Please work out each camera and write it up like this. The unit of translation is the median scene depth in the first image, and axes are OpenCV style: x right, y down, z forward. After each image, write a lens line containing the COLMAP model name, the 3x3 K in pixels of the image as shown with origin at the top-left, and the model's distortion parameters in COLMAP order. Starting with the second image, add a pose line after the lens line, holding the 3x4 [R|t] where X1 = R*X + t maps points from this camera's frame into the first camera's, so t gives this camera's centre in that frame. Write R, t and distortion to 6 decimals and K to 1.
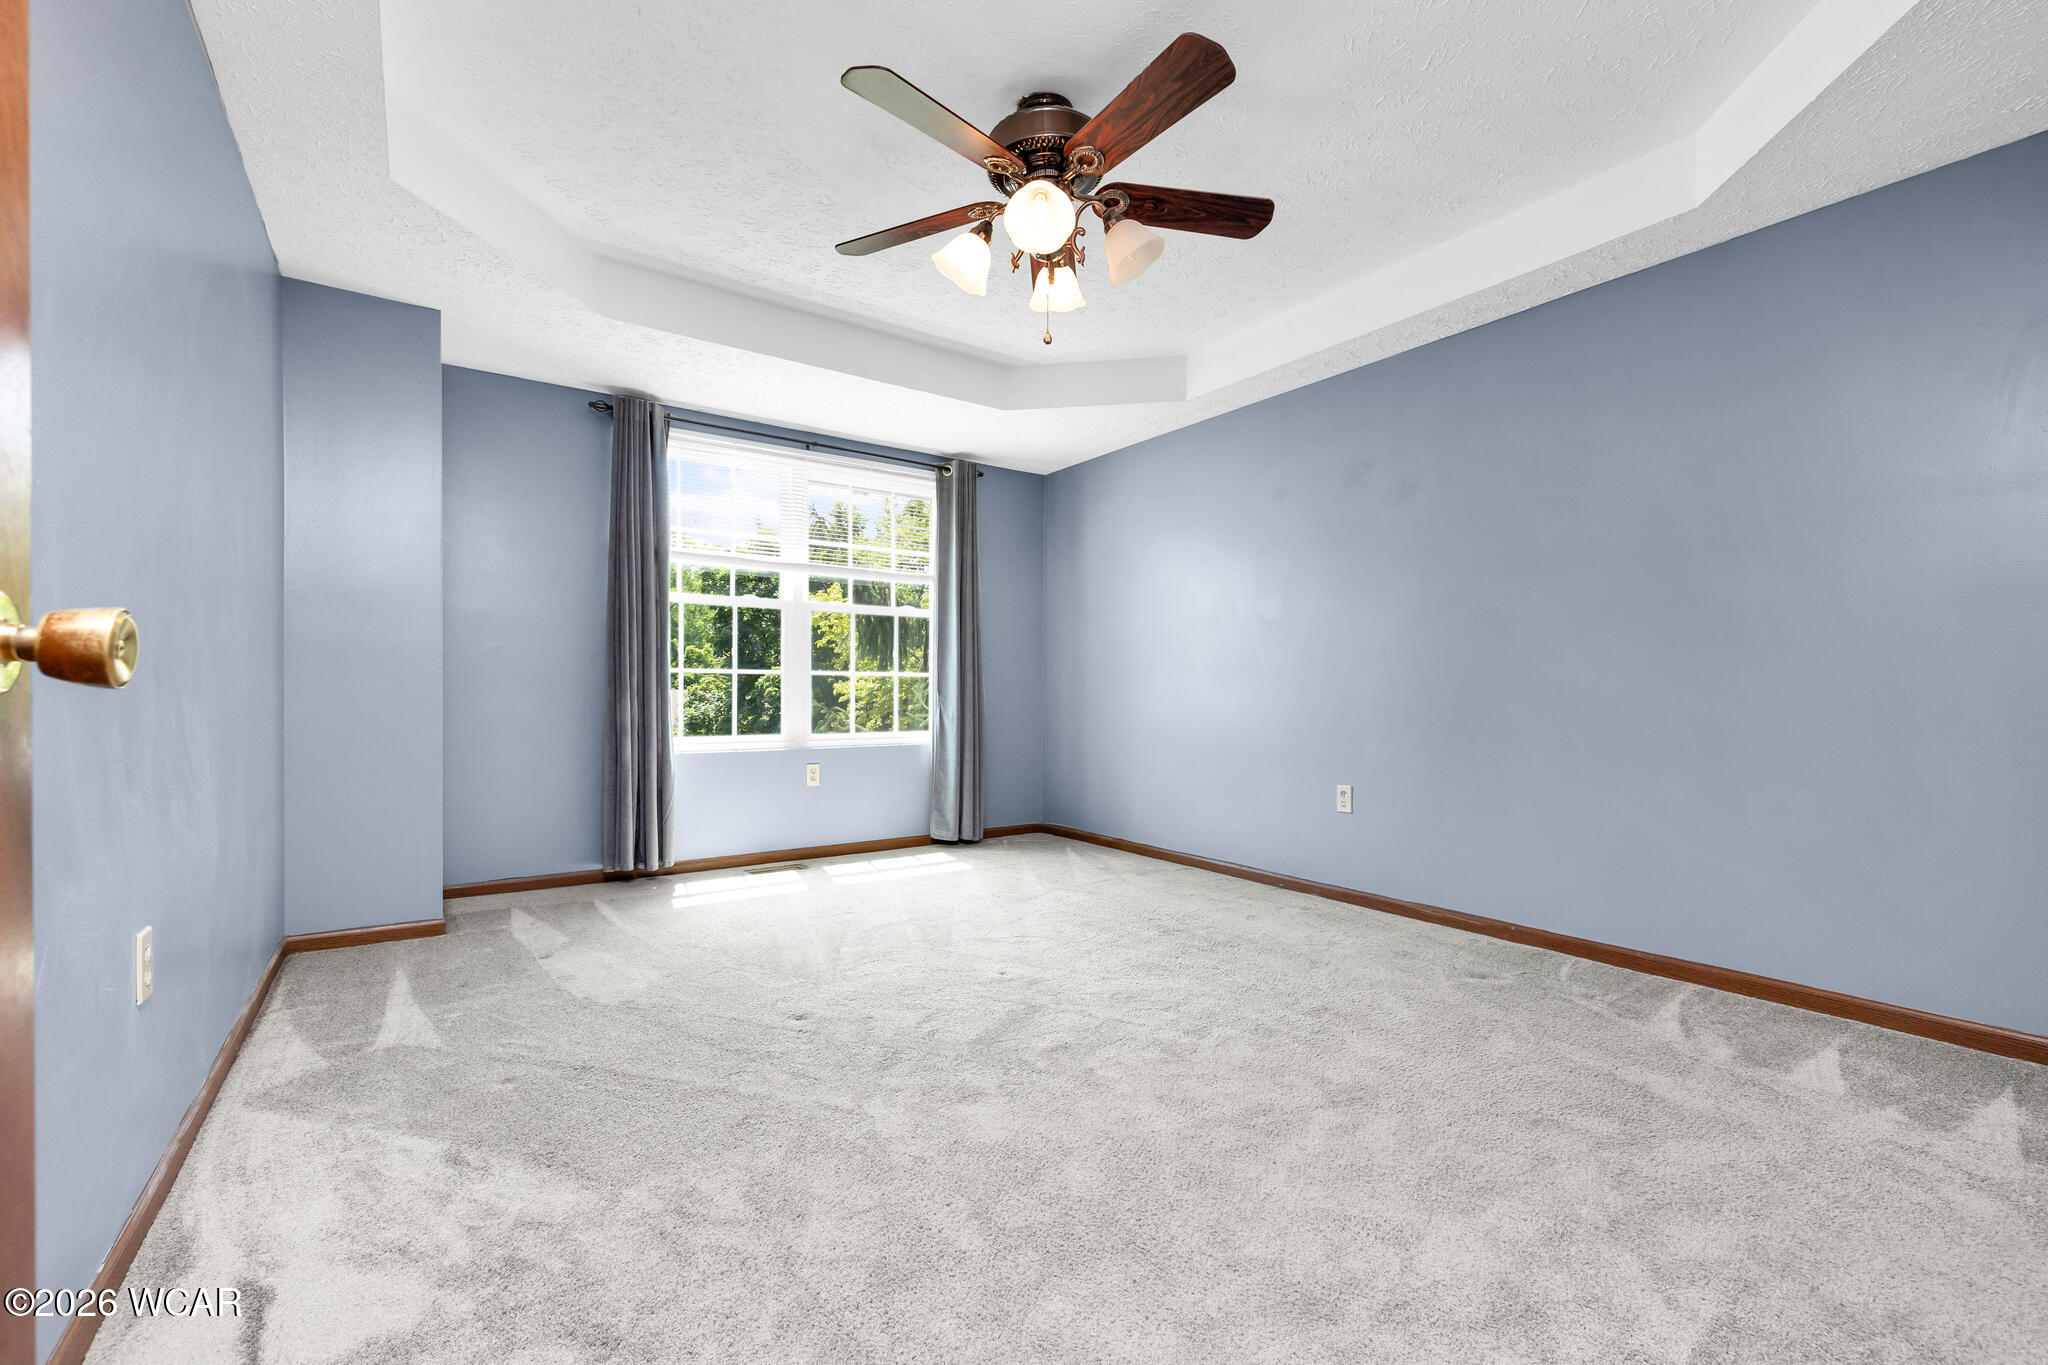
lens RADIAL K [[861.1, 0, 1030.1], [0, 861.1, 699.7], [0, 0, 1]] dist [0.000146, -0.000154]
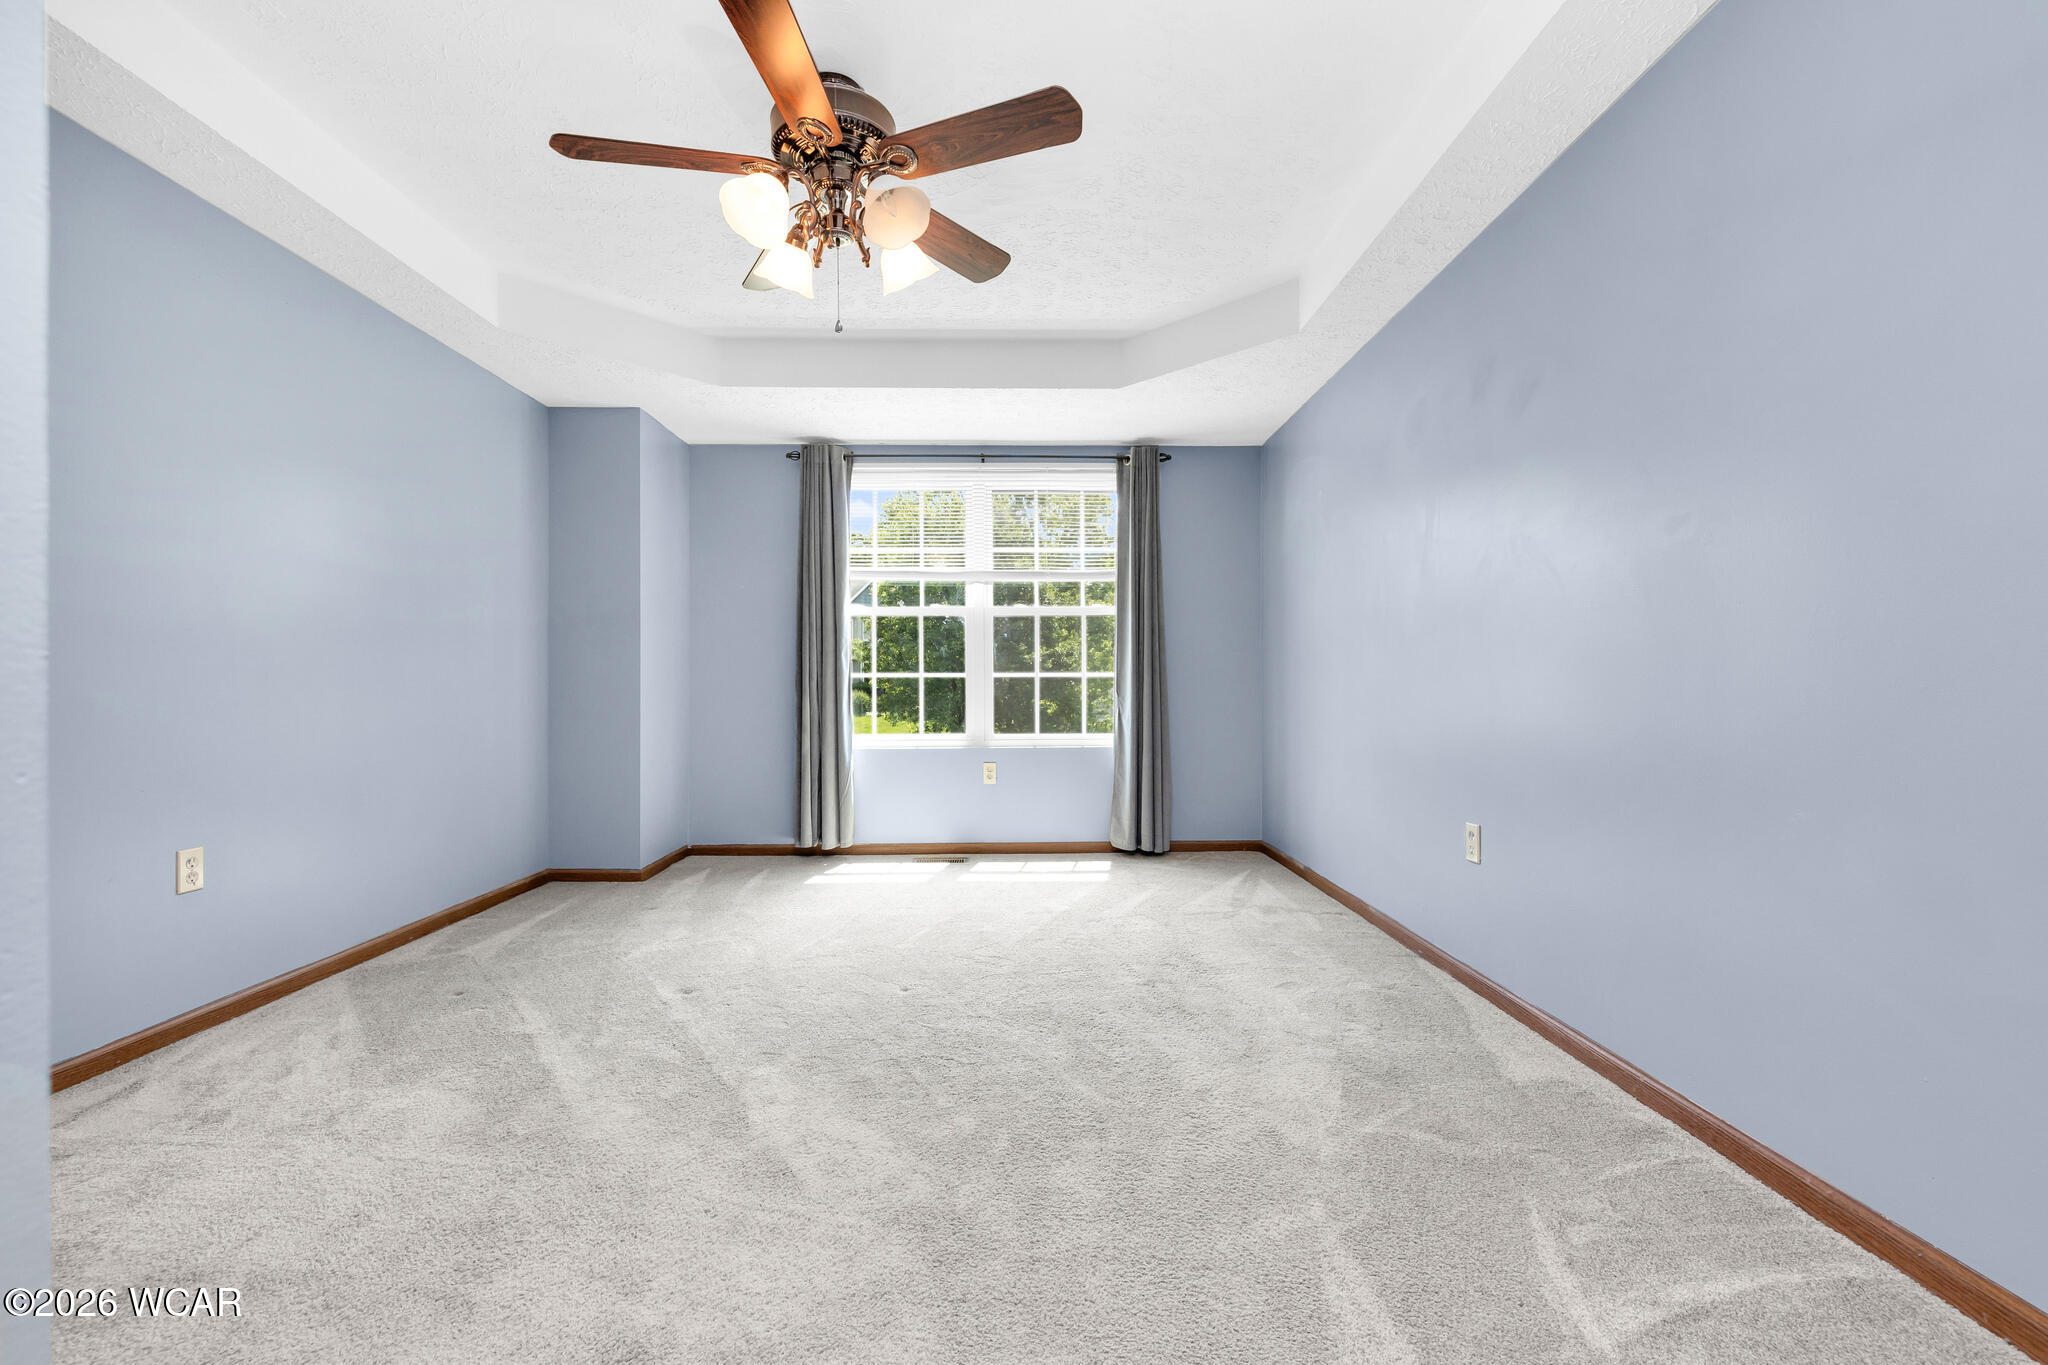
lens RADIAL K [[855.9, 0, 1027.2], [0, 855.9, 681.3], [0, 0, 1]] dist [-0.001550, -0.000101]
pose [[0.829869, -0.012773, -0.557812, 0.364117], [0.001711, 0.999791, -0.020349, -0.002232], [0.557955, 0.015933, 0.829718, 0.170031]]
